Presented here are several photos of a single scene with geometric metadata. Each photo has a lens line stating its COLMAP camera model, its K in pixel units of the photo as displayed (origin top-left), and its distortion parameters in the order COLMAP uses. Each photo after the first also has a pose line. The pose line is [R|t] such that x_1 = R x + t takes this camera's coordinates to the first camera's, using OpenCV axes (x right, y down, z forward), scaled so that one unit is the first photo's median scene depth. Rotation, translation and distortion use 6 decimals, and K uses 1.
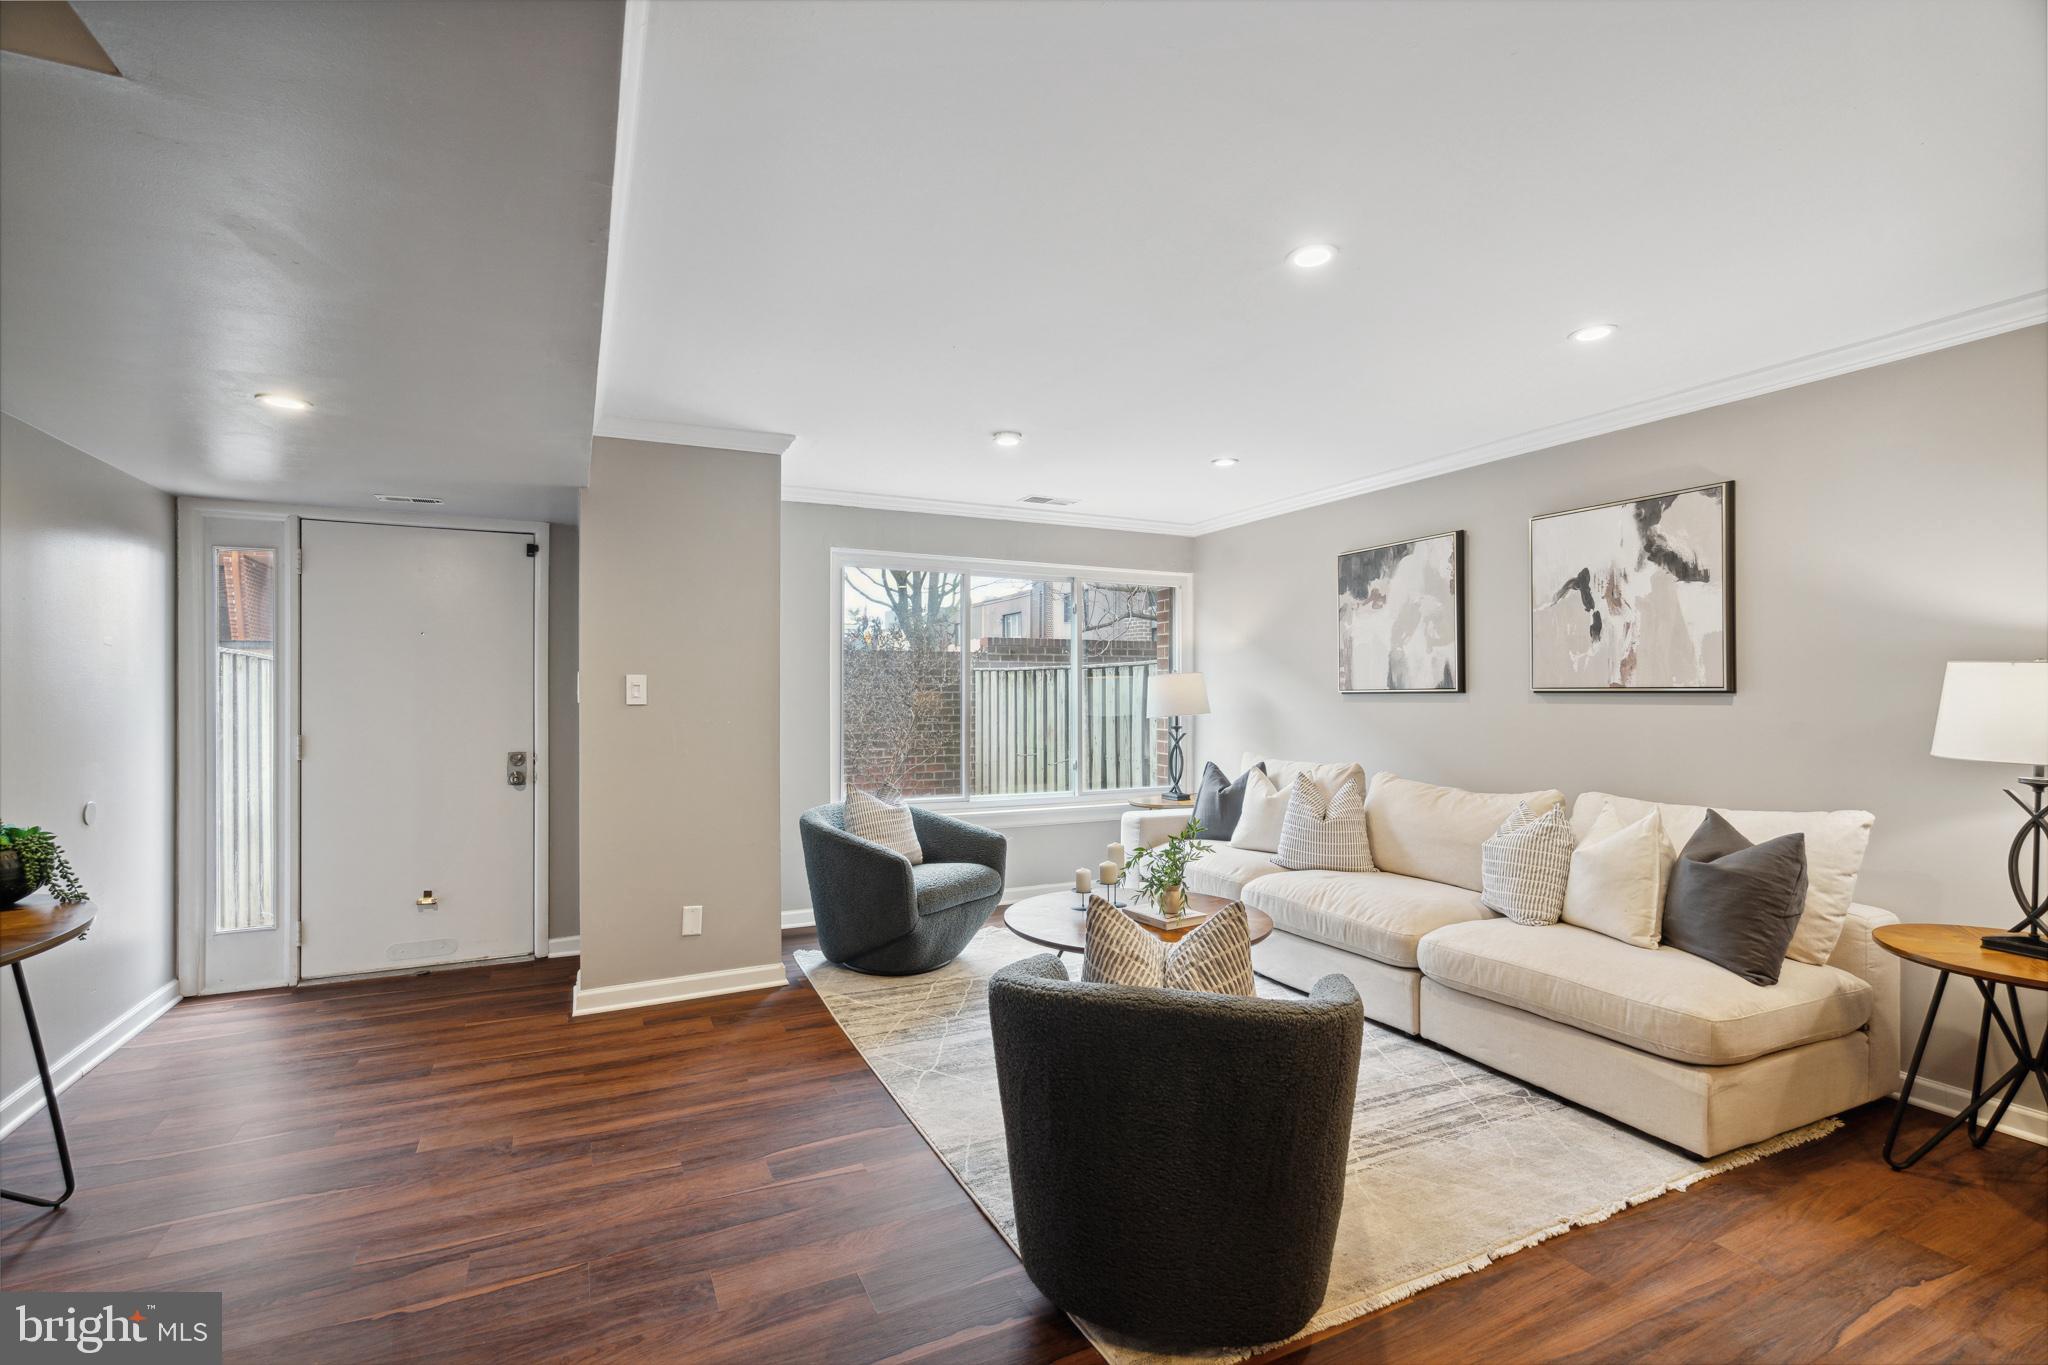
lens RADIAL K [[927.5, 0, 1012.7], [0, 927.5, 687.4], [0, 0, 1]] dist [-0.002188, 0.000400]
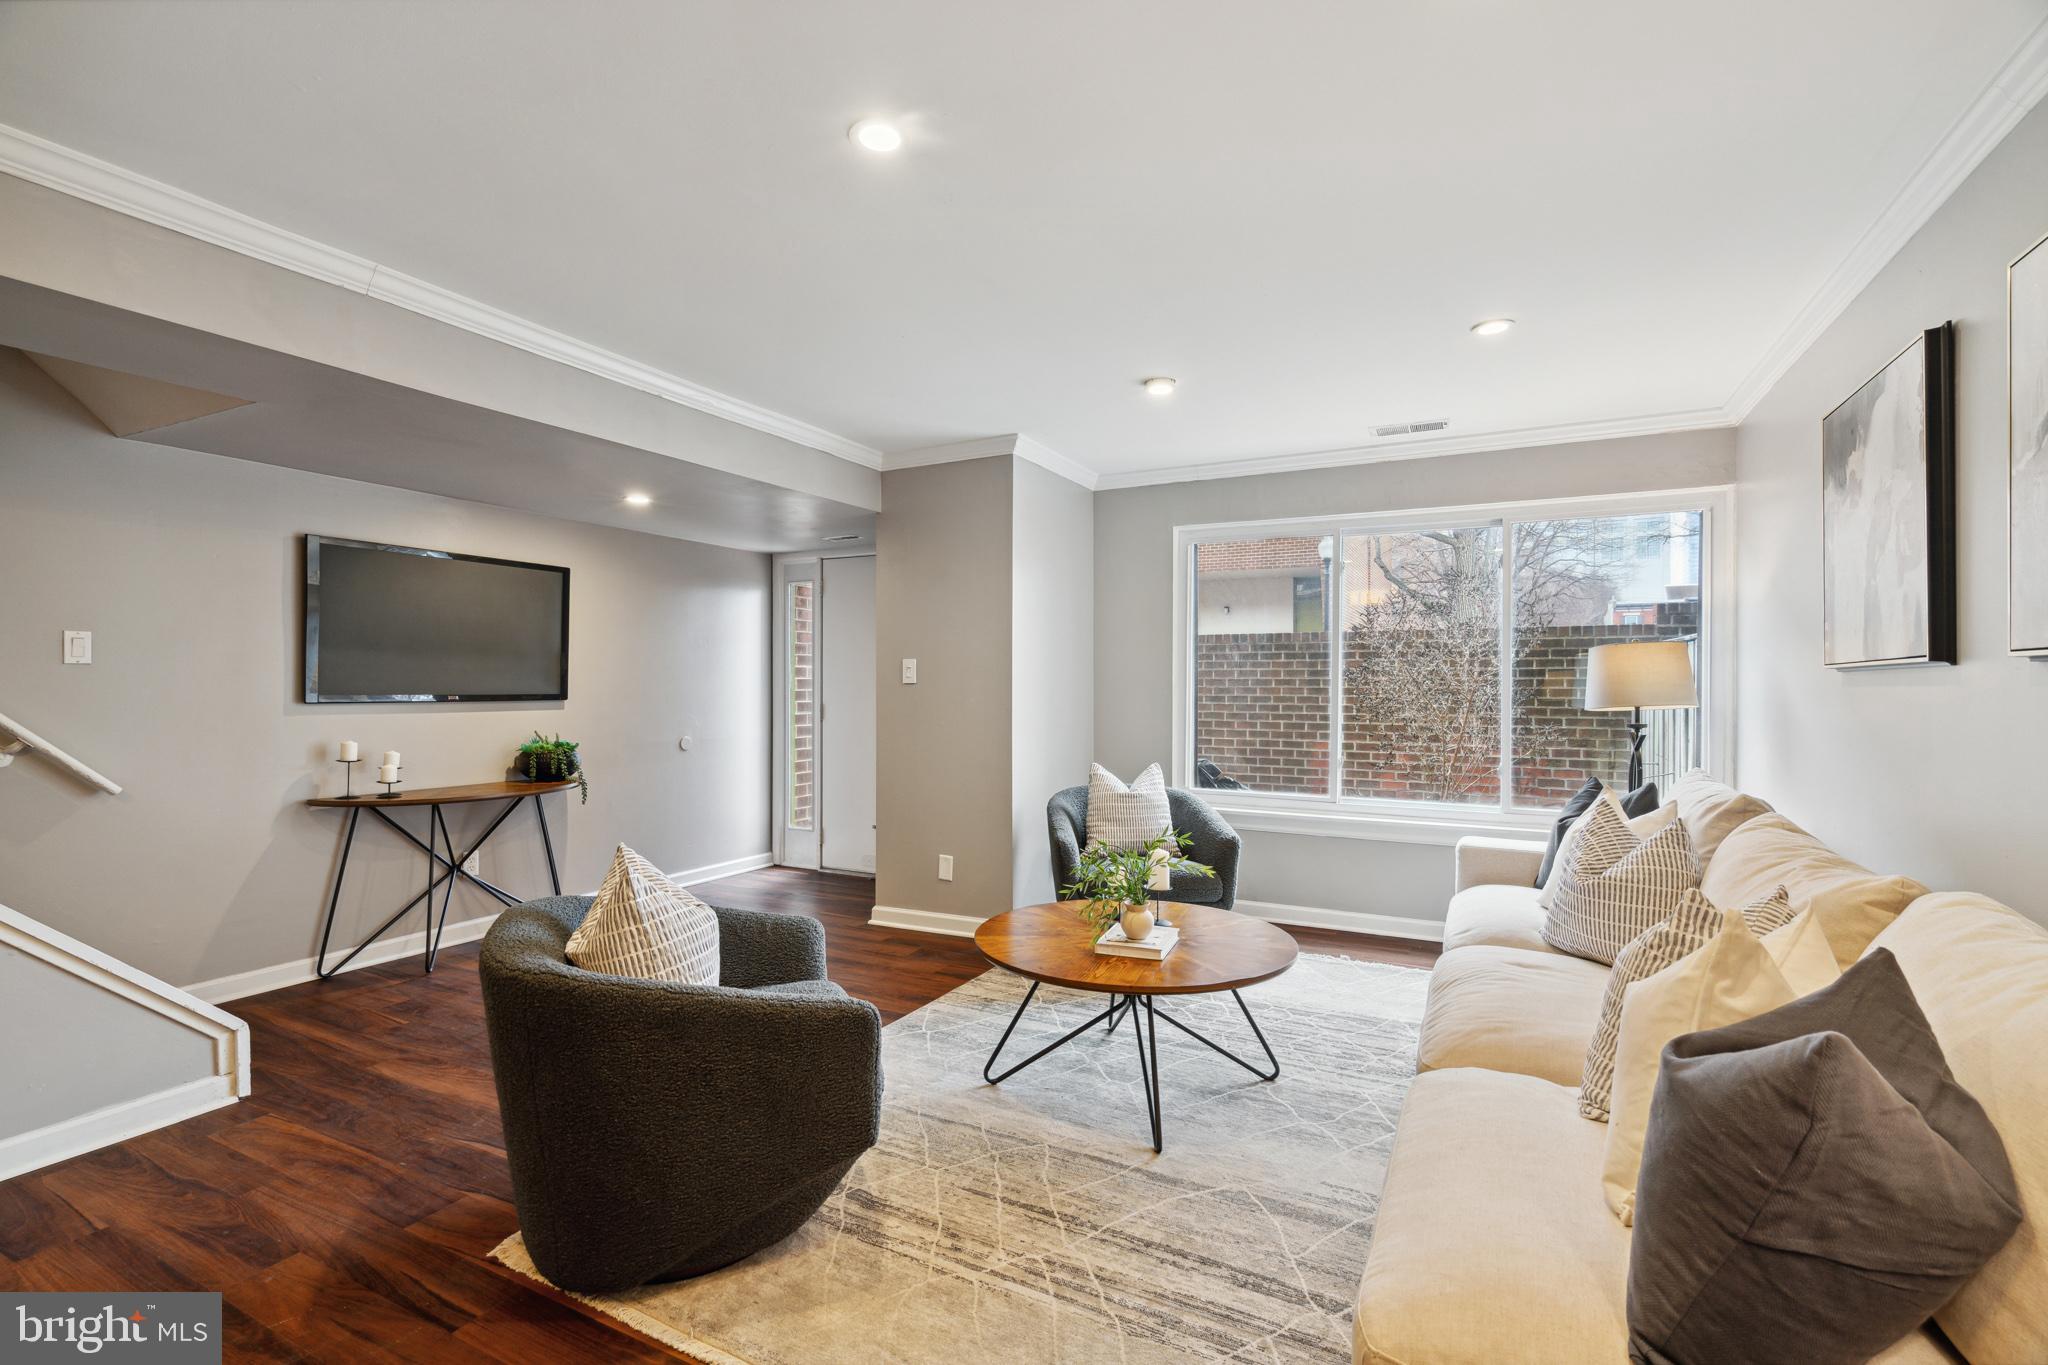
lens RADIAL K [[927.5, 0, 1018.2], [0, 927.5, 688.2], [0, 0, 1]] dist [-0.002188, 0.000400]
pose [[0.600529, 0.005179, -0.799586, 0.644184], [0.001801, 0.999968, 0.007829, 0.015114], [0.799601, -0.006142, 0.600501, 0.367472]]
